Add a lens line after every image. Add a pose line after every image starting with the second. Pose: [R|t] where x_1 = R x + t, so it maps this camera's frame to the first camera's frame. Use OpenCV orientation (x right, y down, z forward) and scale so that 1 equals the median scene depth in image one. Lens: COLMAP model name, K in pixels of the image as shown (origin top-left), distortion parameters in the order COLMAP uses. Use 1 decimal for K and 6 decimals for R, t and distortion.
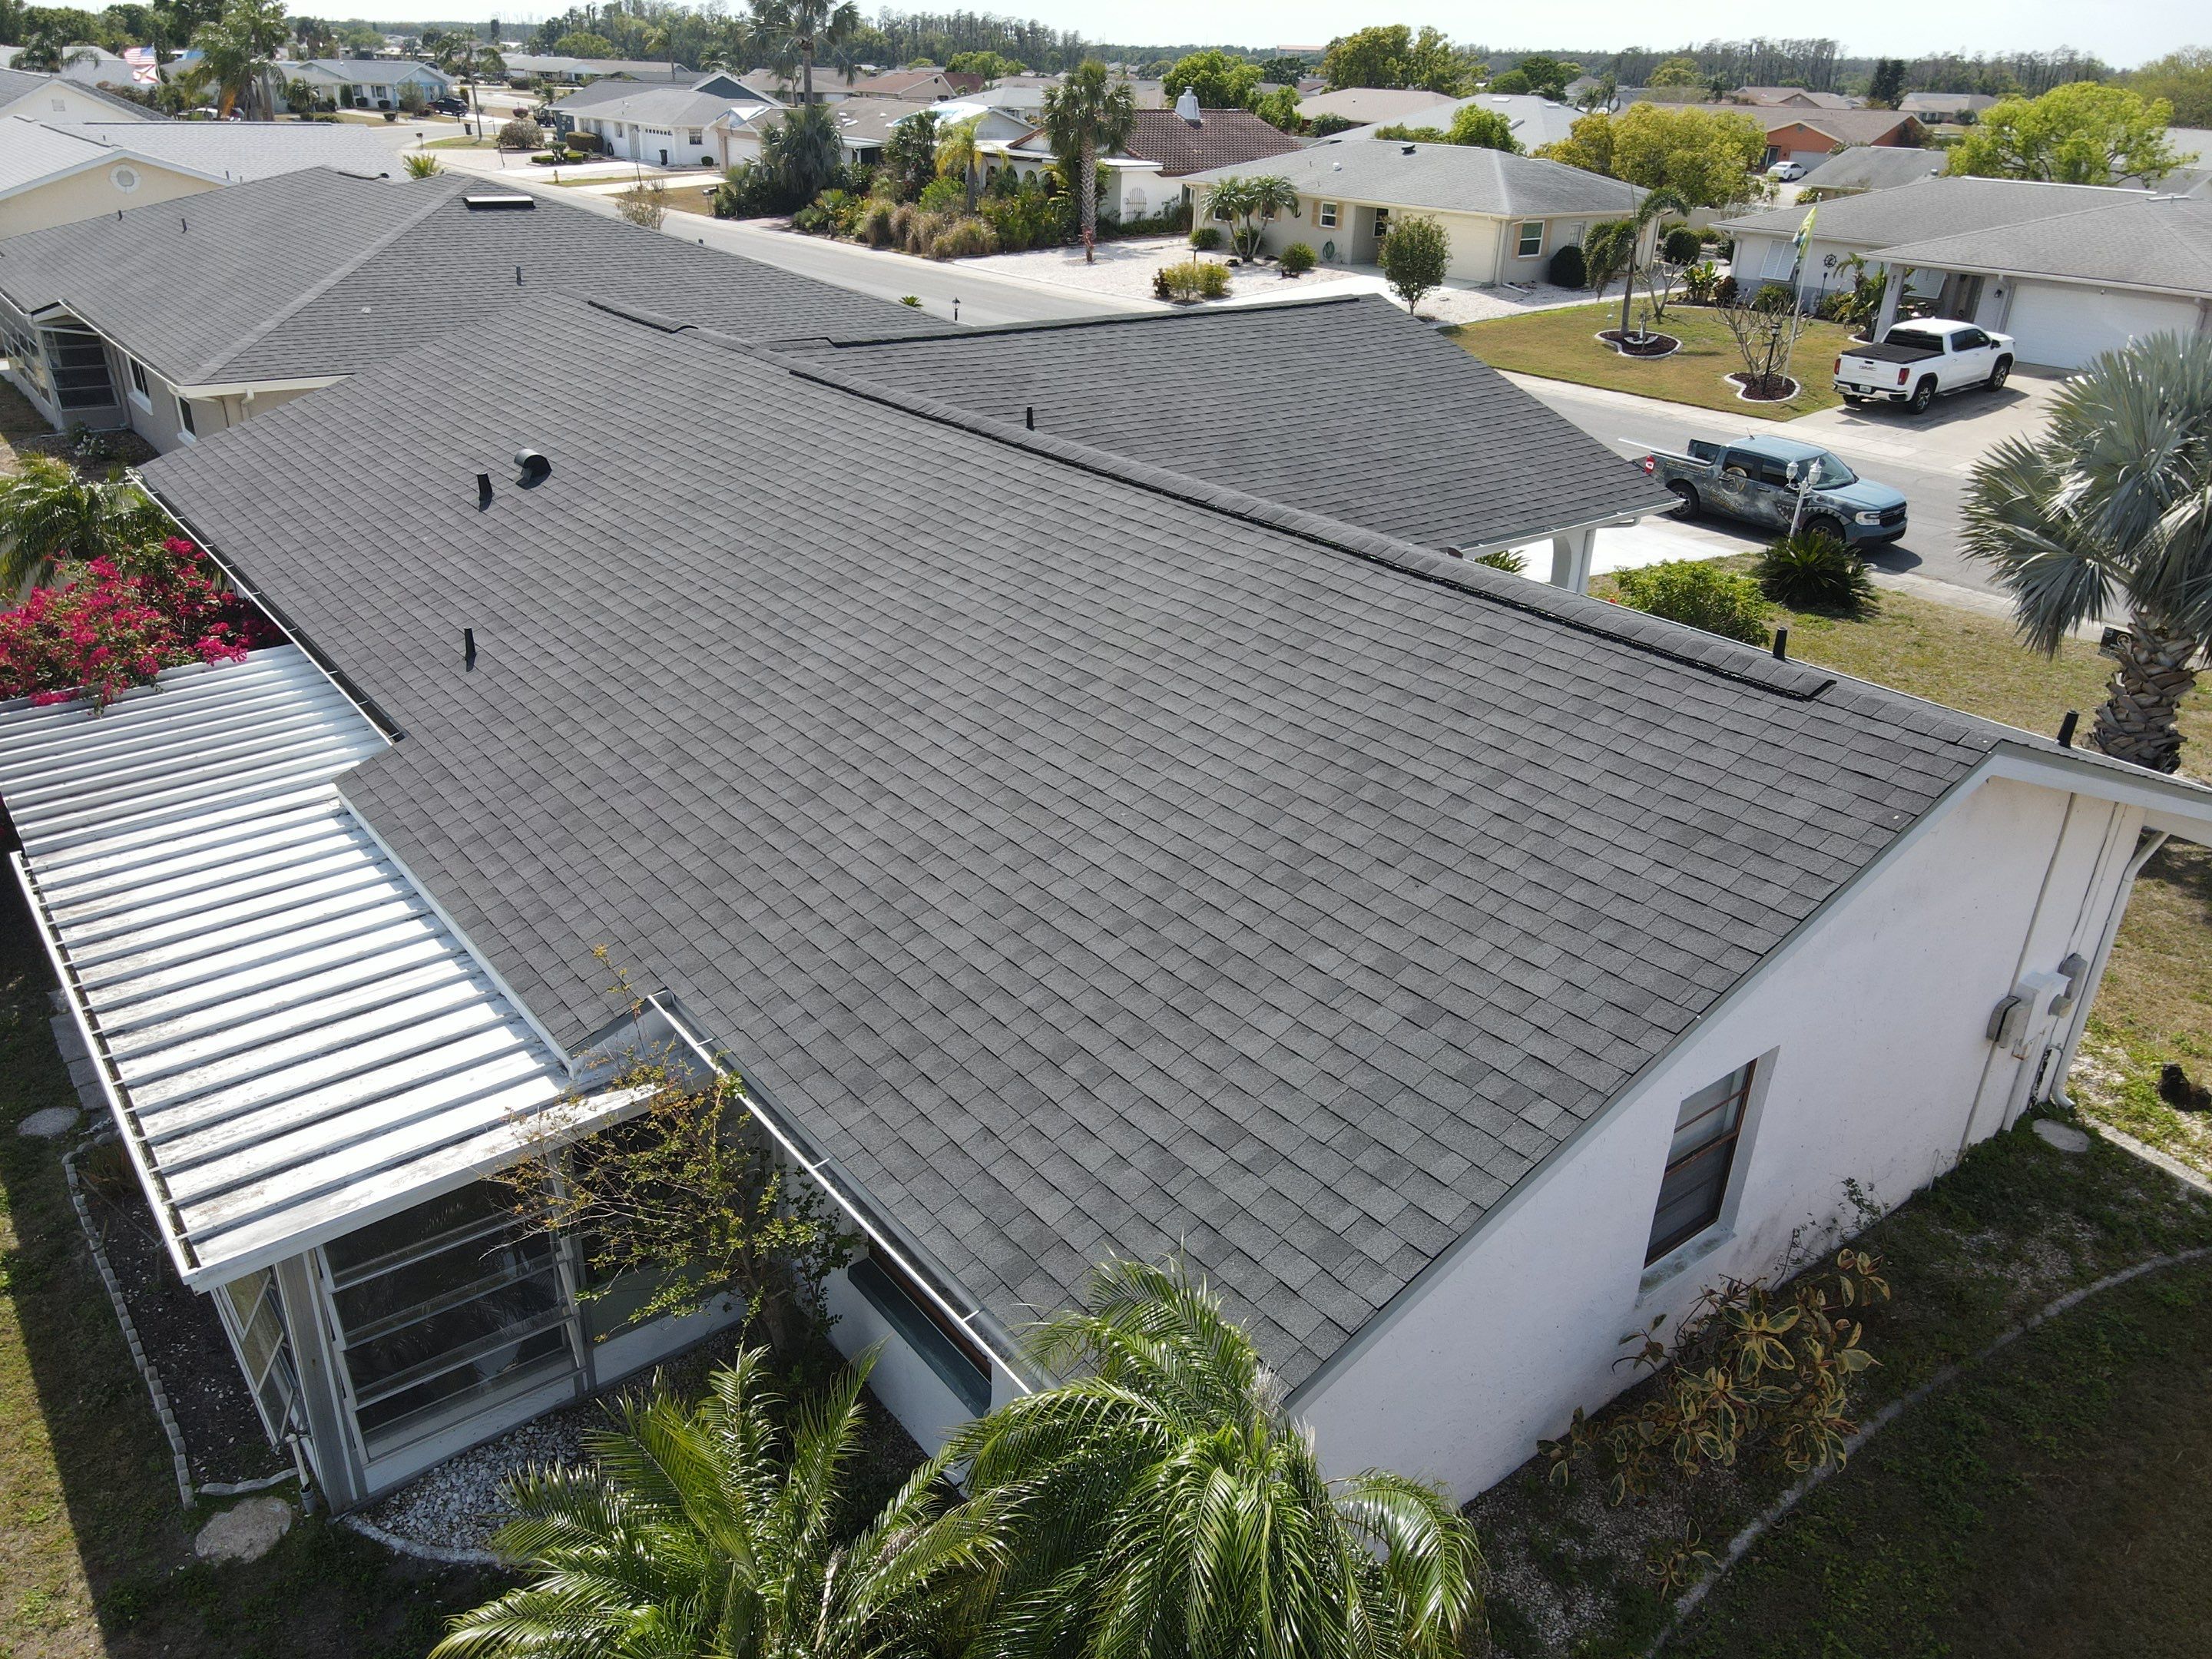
lens RADIAL K [[1623.1, 0, 1106.0], [0, 1623.1, 829.5], [0, 0, 1]] dist [-0.007775, 0.054247]
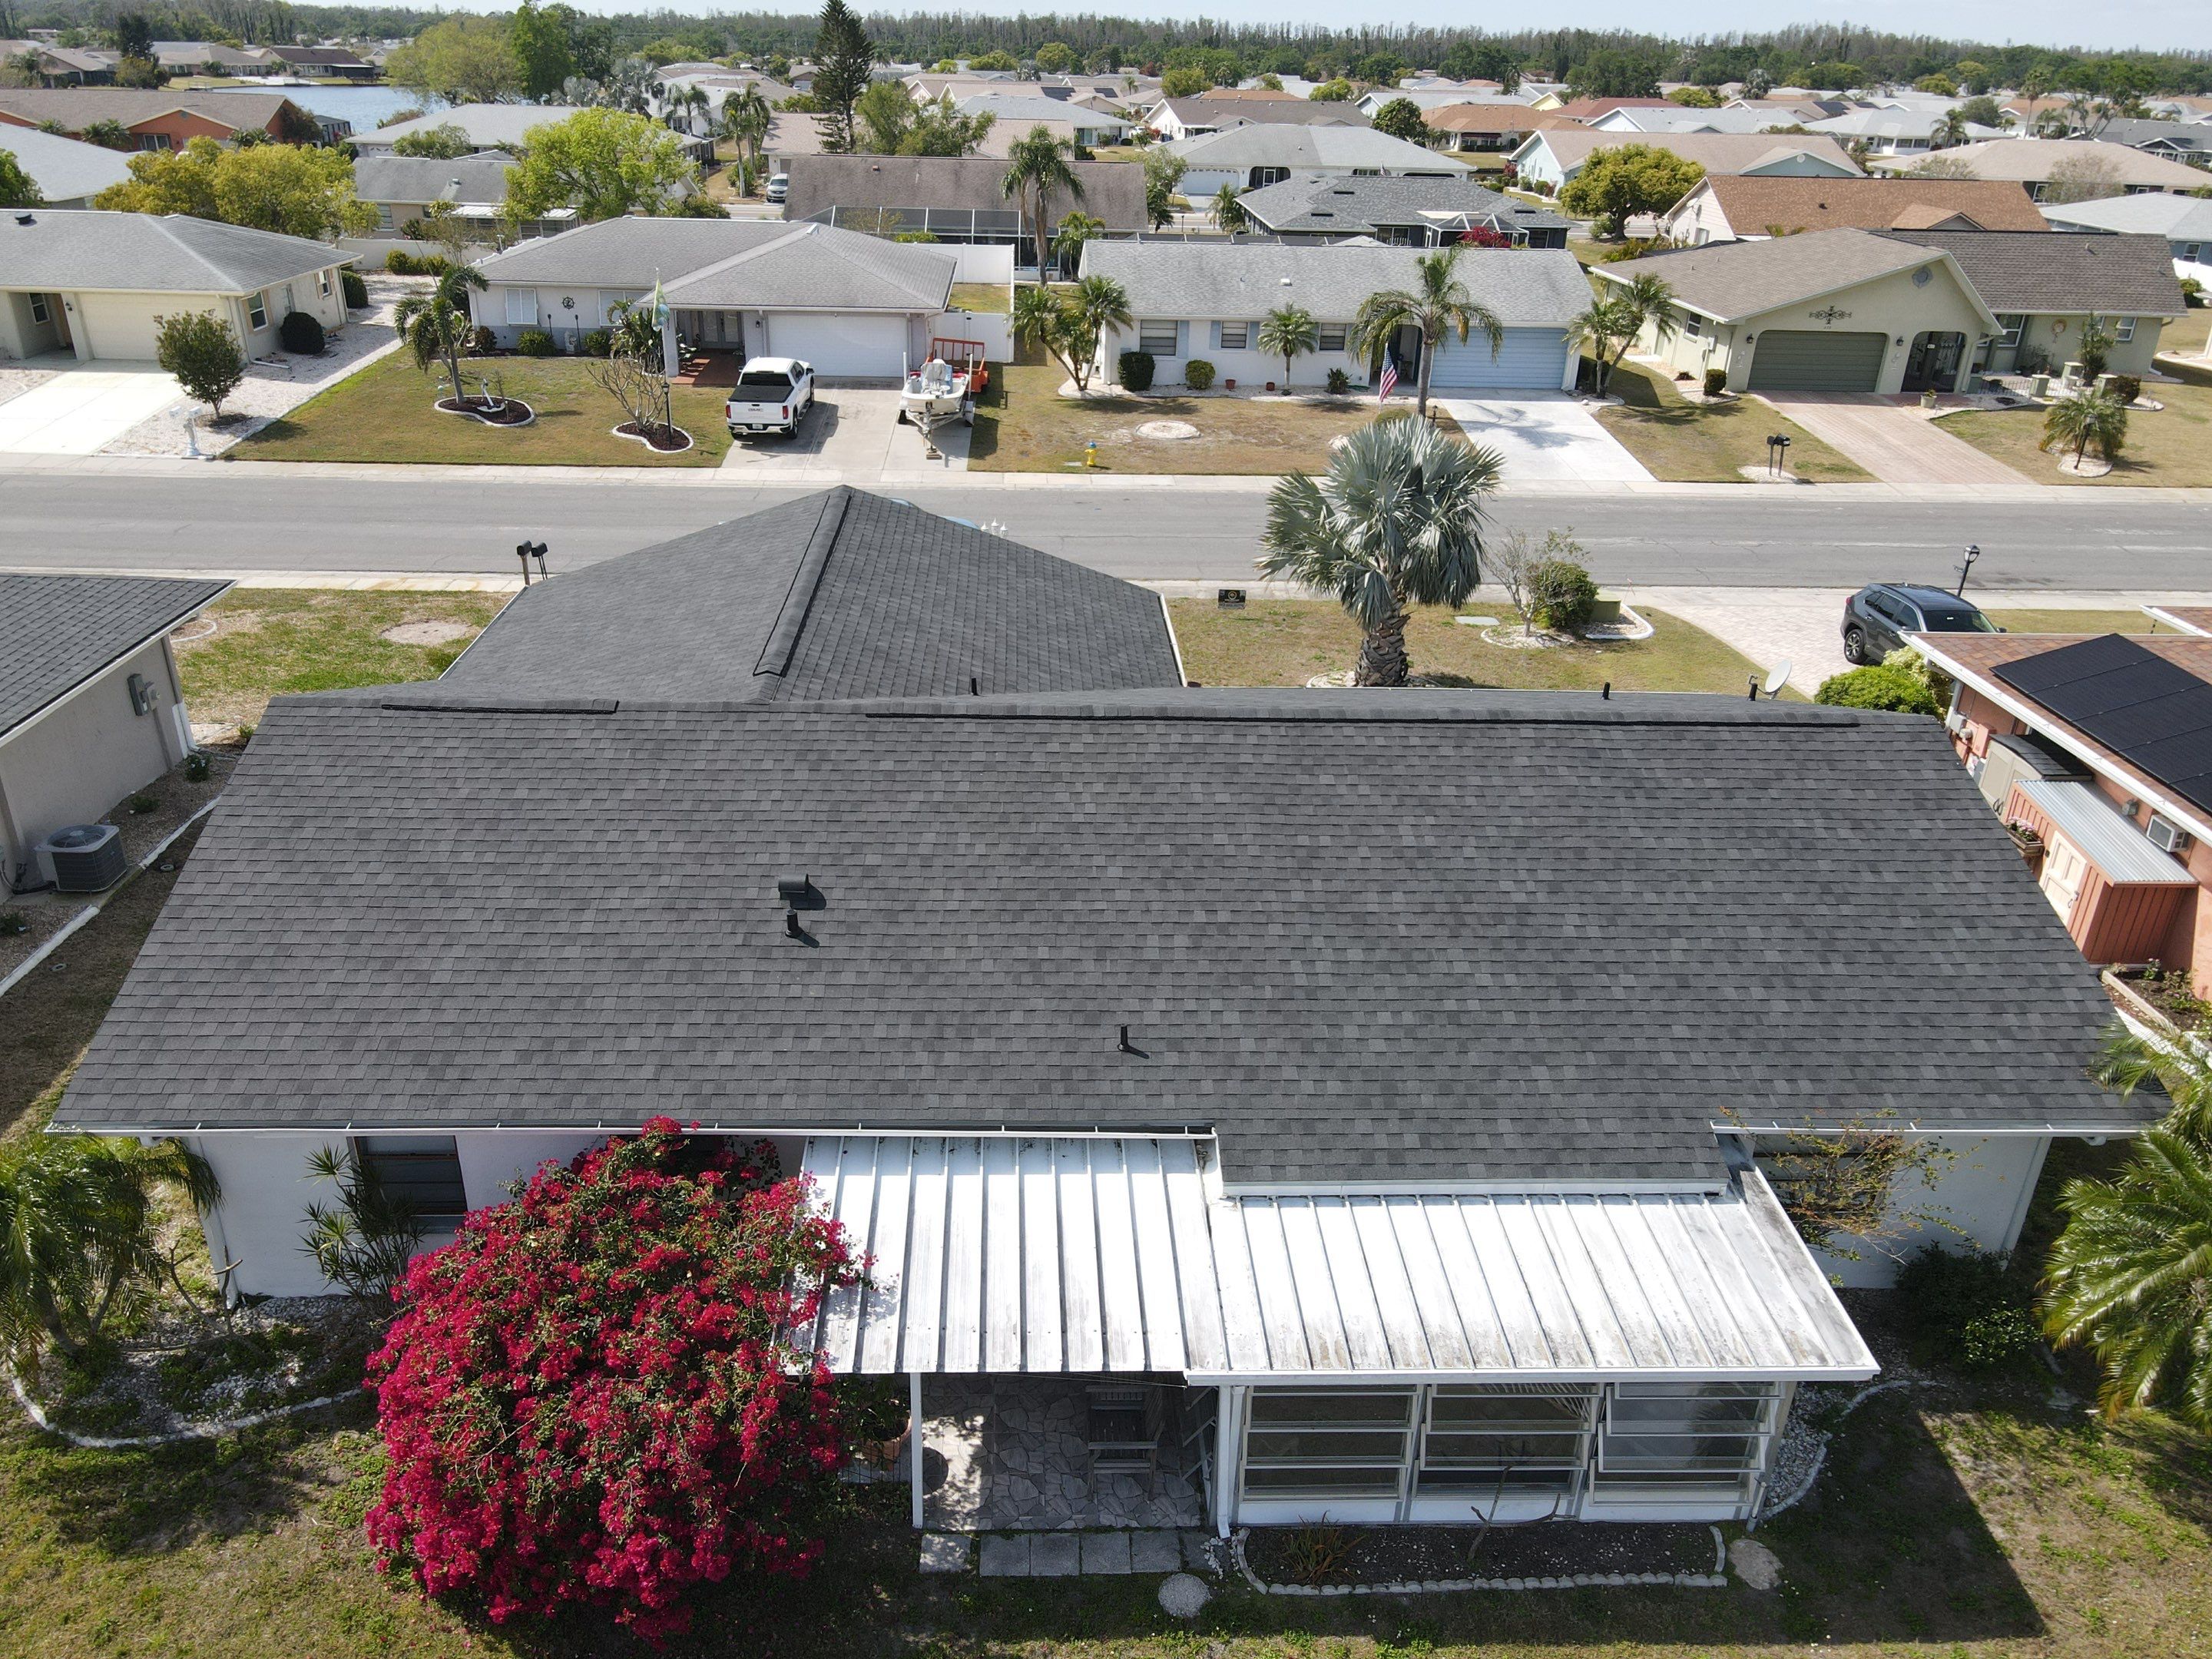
lens RADIAL K [[1576.0, 0, 1028.7], [0, 1576.0, 835.6], [0, 0, 1]] dist [-0.001681, 0.000324]
pose [[0.617465, -0.367318, 0.695568, -0.203002], [0.336944, 0.922549, 0.188074, -0.082919], [-0.710779, 0.118239, 0.693407, 0.040595]]
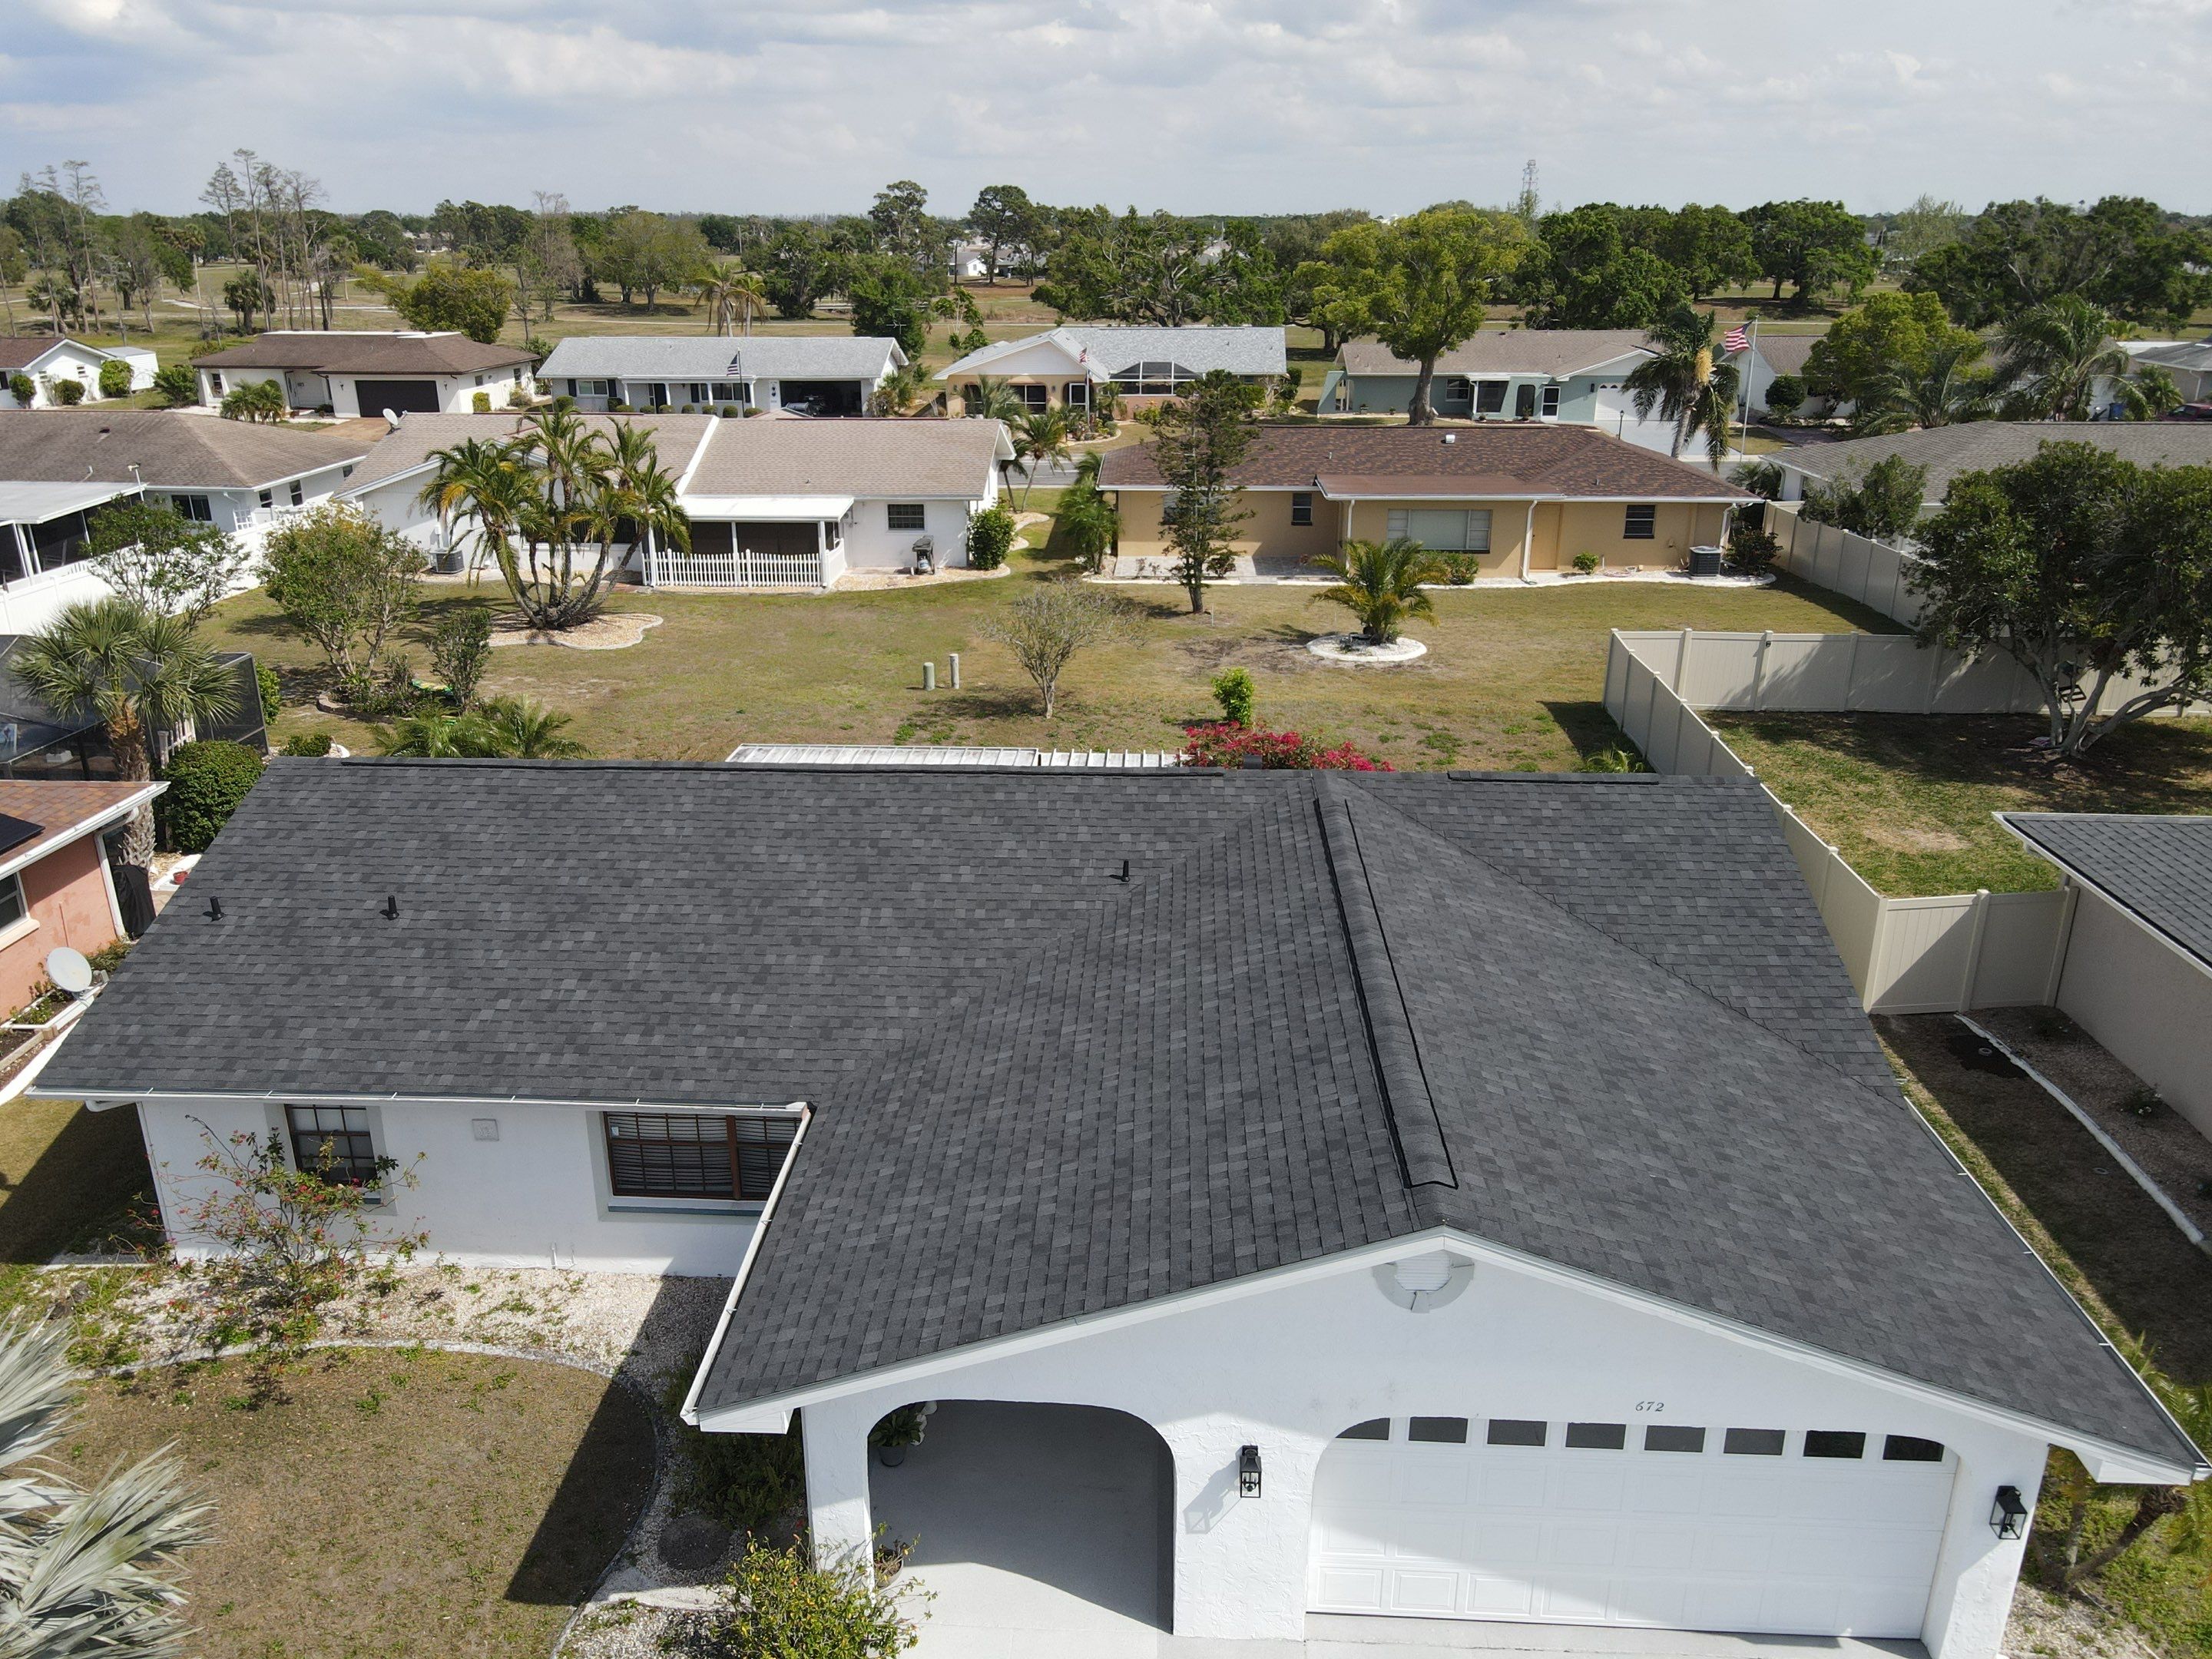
lens RADIAL K [[1623.0, 0, 1093.8], [0, 1623.0, 770.3], [0, 0, 1]] dist [-0.000825, 0.026939]
pose [[-0.656833, 0.211878, -0.723656, 0.173740], [-0.335449, 0.777404, 0.532088, -0.205194], [0.675311, 0.592243, -0.439550, 0.331387]]
